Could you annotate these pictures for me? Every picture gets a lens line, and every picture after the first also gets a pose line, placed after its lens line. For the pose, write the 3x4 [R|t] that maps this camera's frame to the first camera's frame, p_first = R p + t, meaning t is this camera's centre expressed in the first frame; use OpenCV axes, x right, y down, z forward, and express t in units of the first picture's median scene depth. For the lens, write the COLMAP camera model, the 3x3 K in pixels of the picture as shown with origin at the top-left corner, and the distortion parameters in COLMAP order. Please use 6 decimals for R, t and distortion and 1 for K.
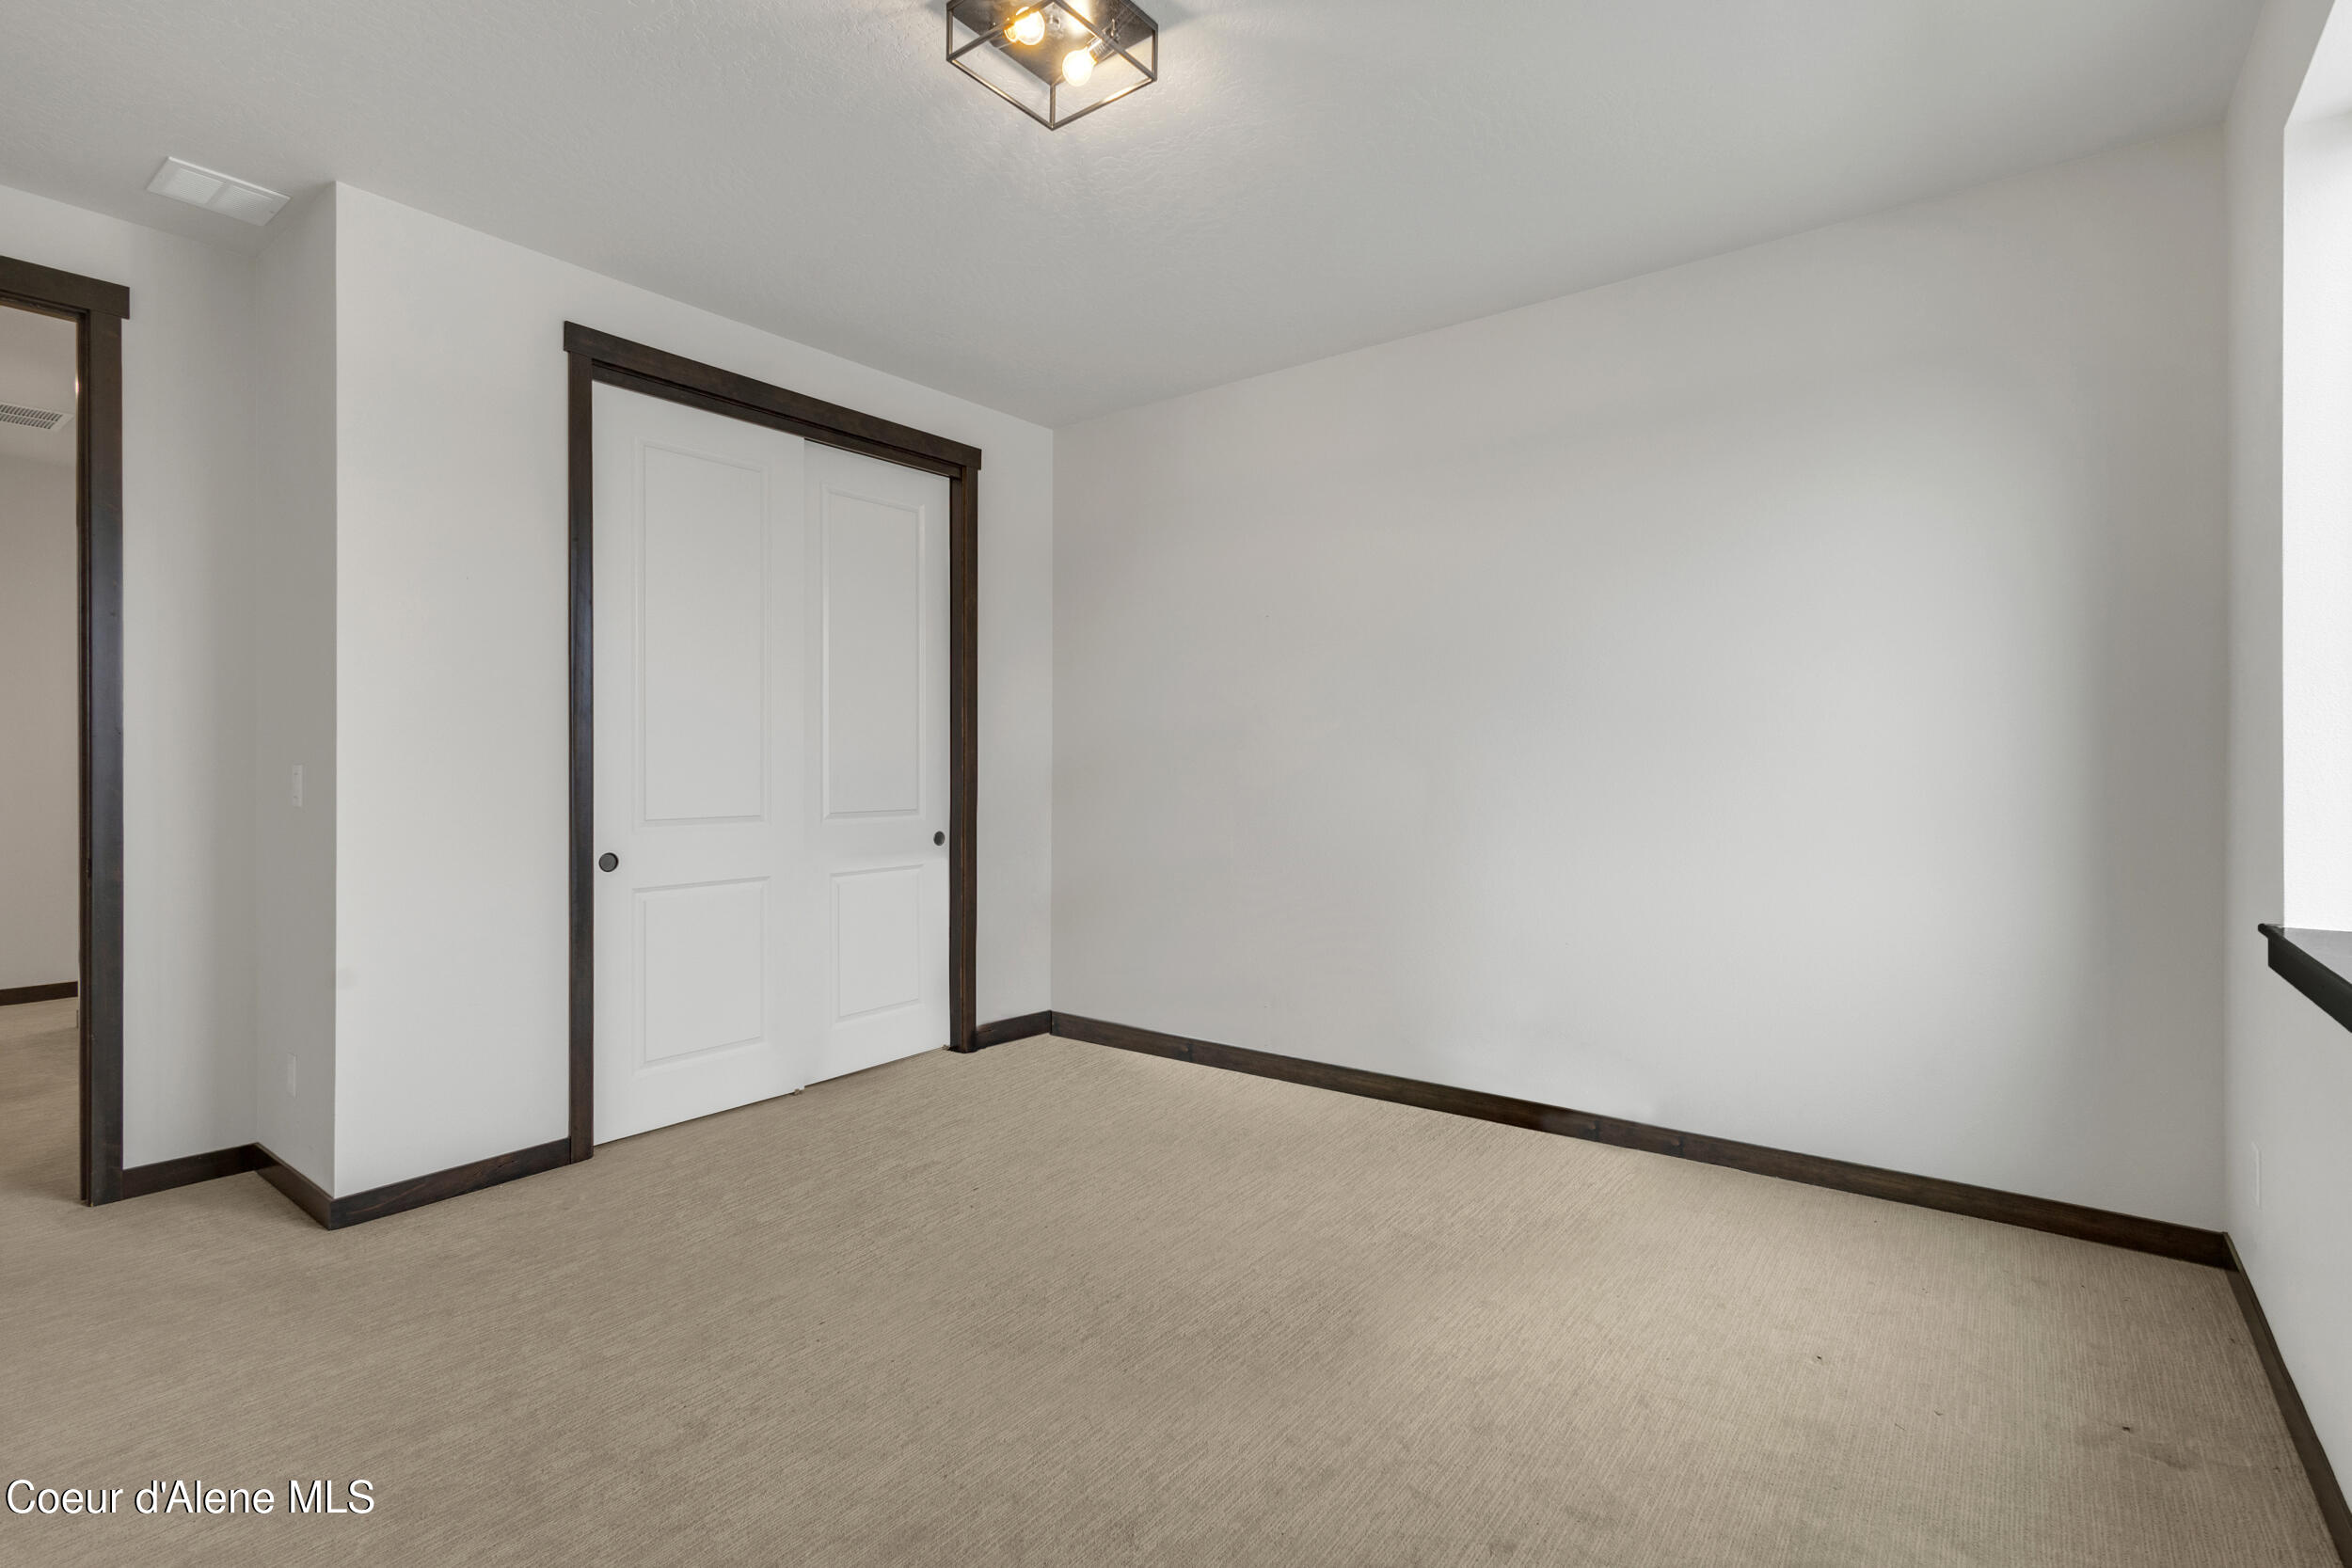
lens RADIAL K [[1089.6, 0, 1173.6], [0, 1089.6, 766.4], [0, 0, 1]] dist [0.007476, -0.000410]
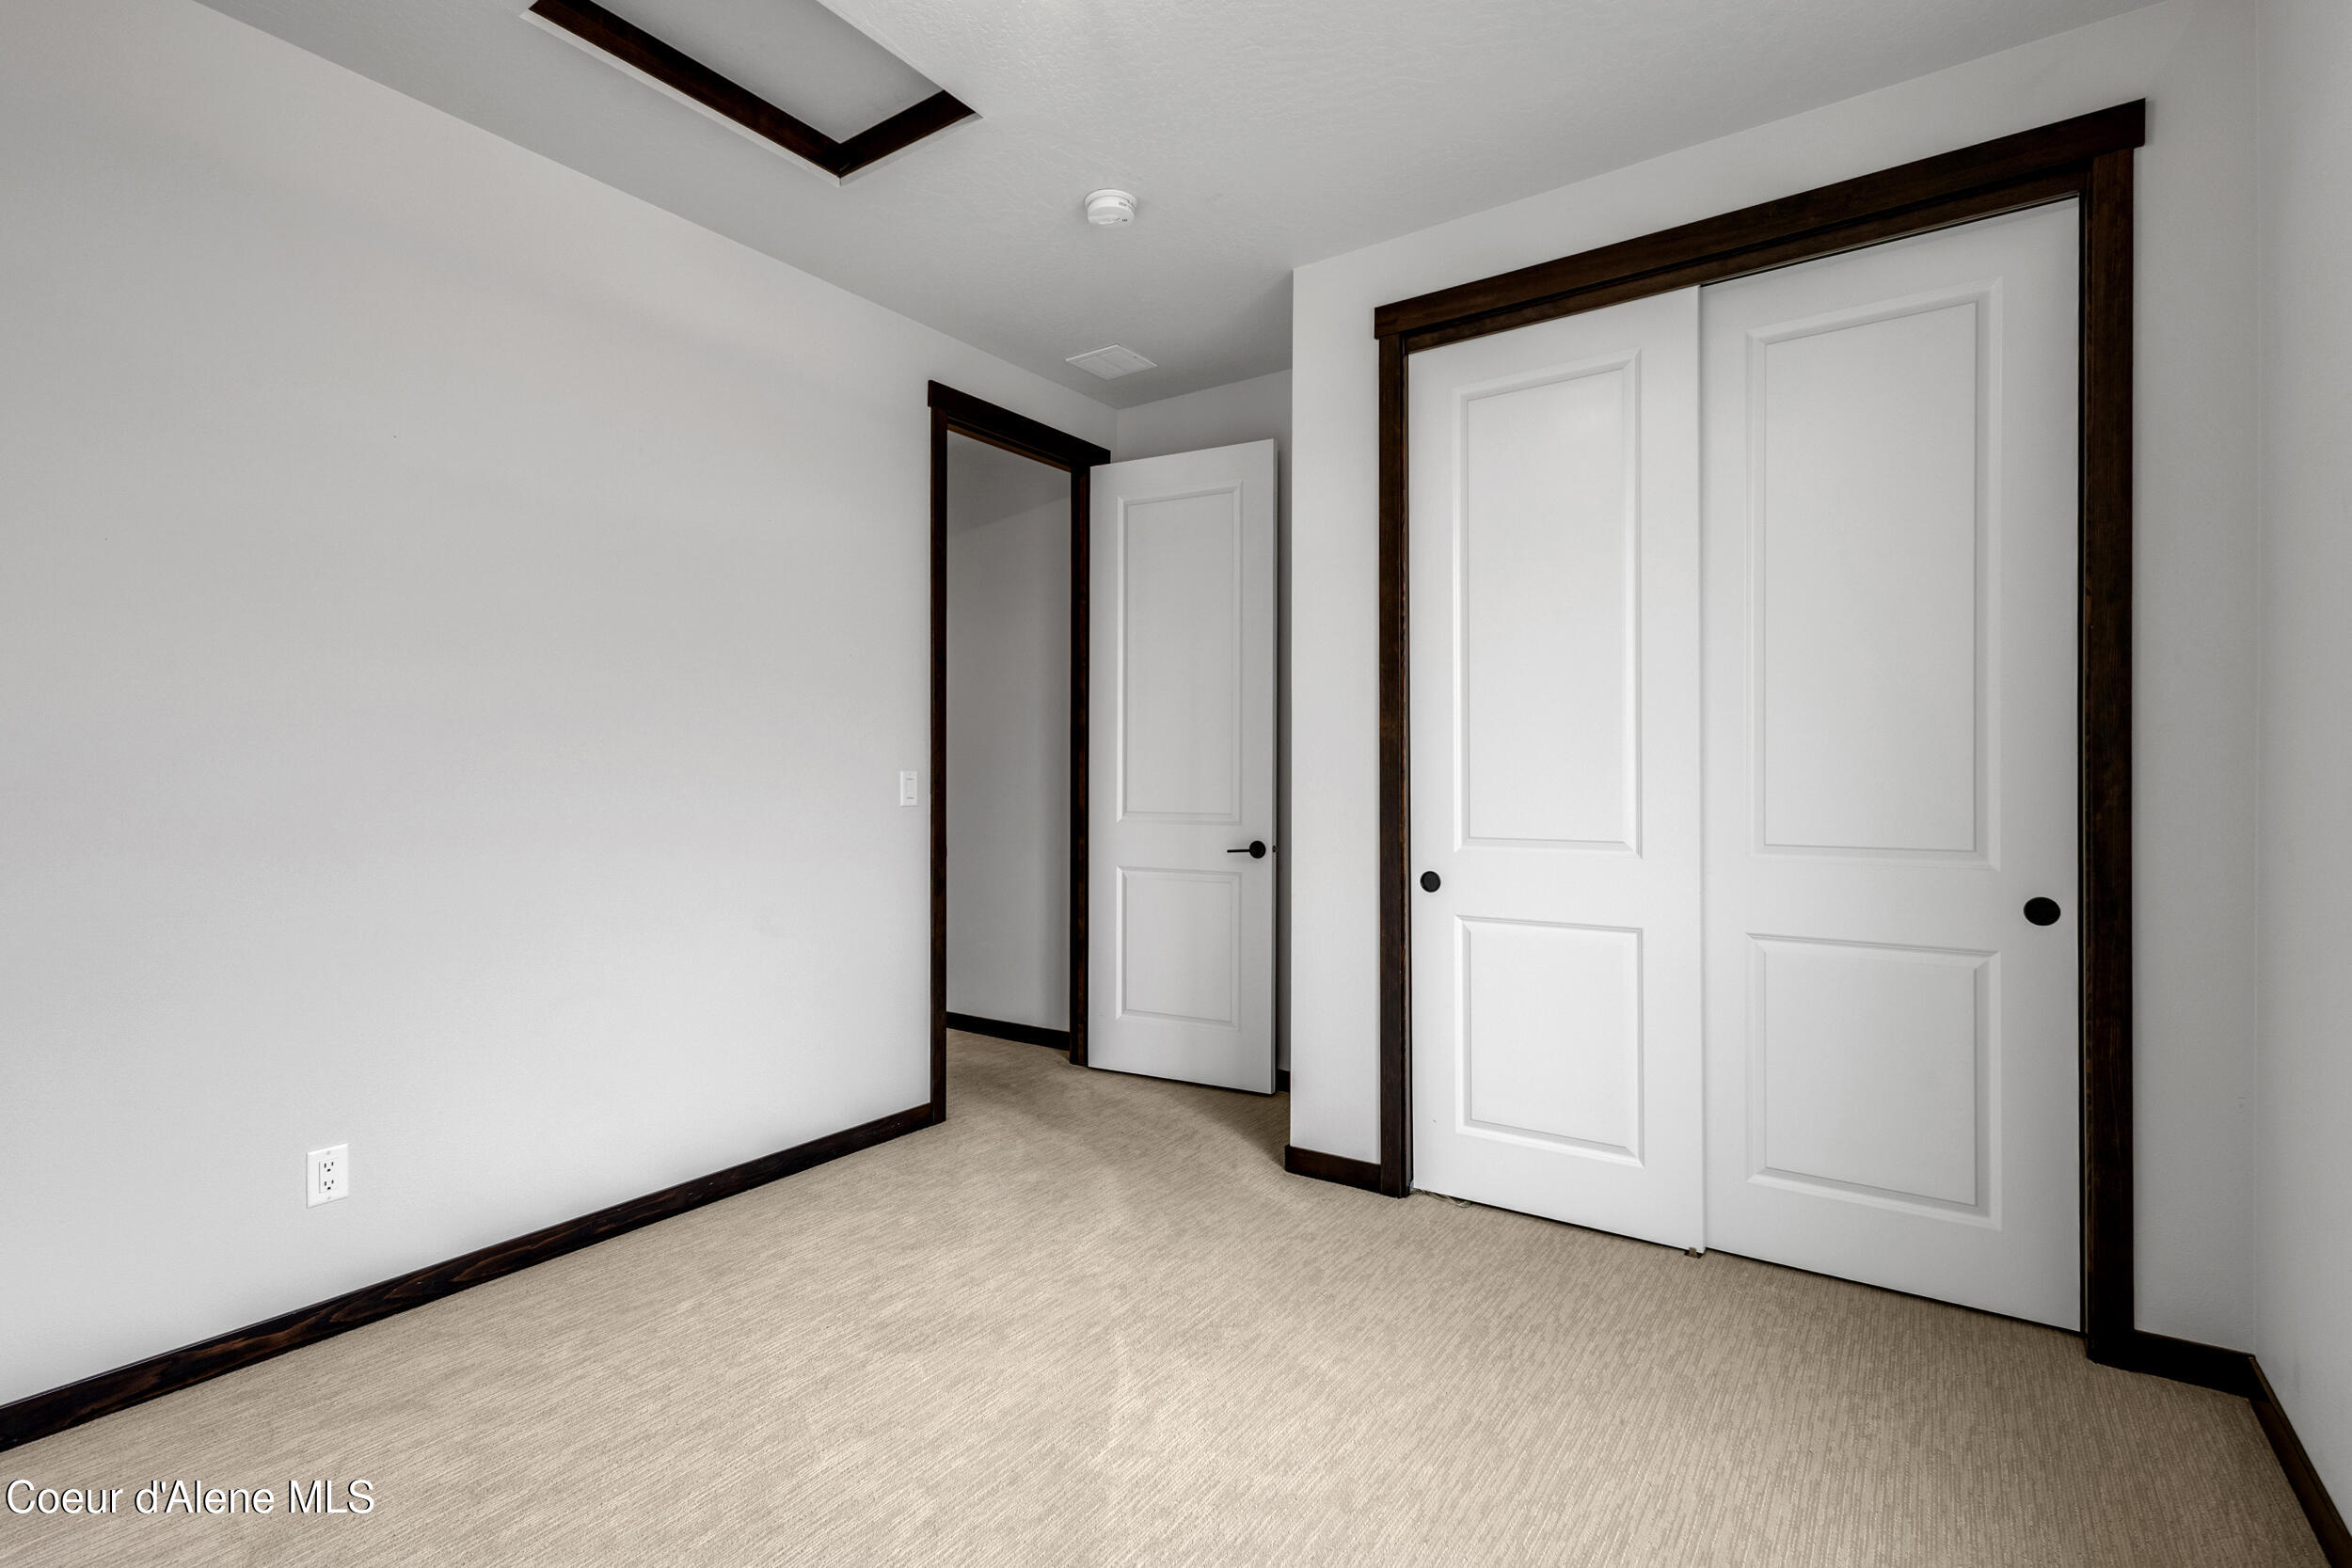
lens RADIAL K [[1089.6, 0, 1173.6], [0, 1089.6, 766.4], [0, 0, 1]] dist [0.007476, -0.000410]
pose [[0.047798, -0.014858, -0.998747, 0.372960], [-0.000631, 0.999889, -0.014905, 0.007459], [0.998857, 0.001343, 0.047784, 0.755265]]
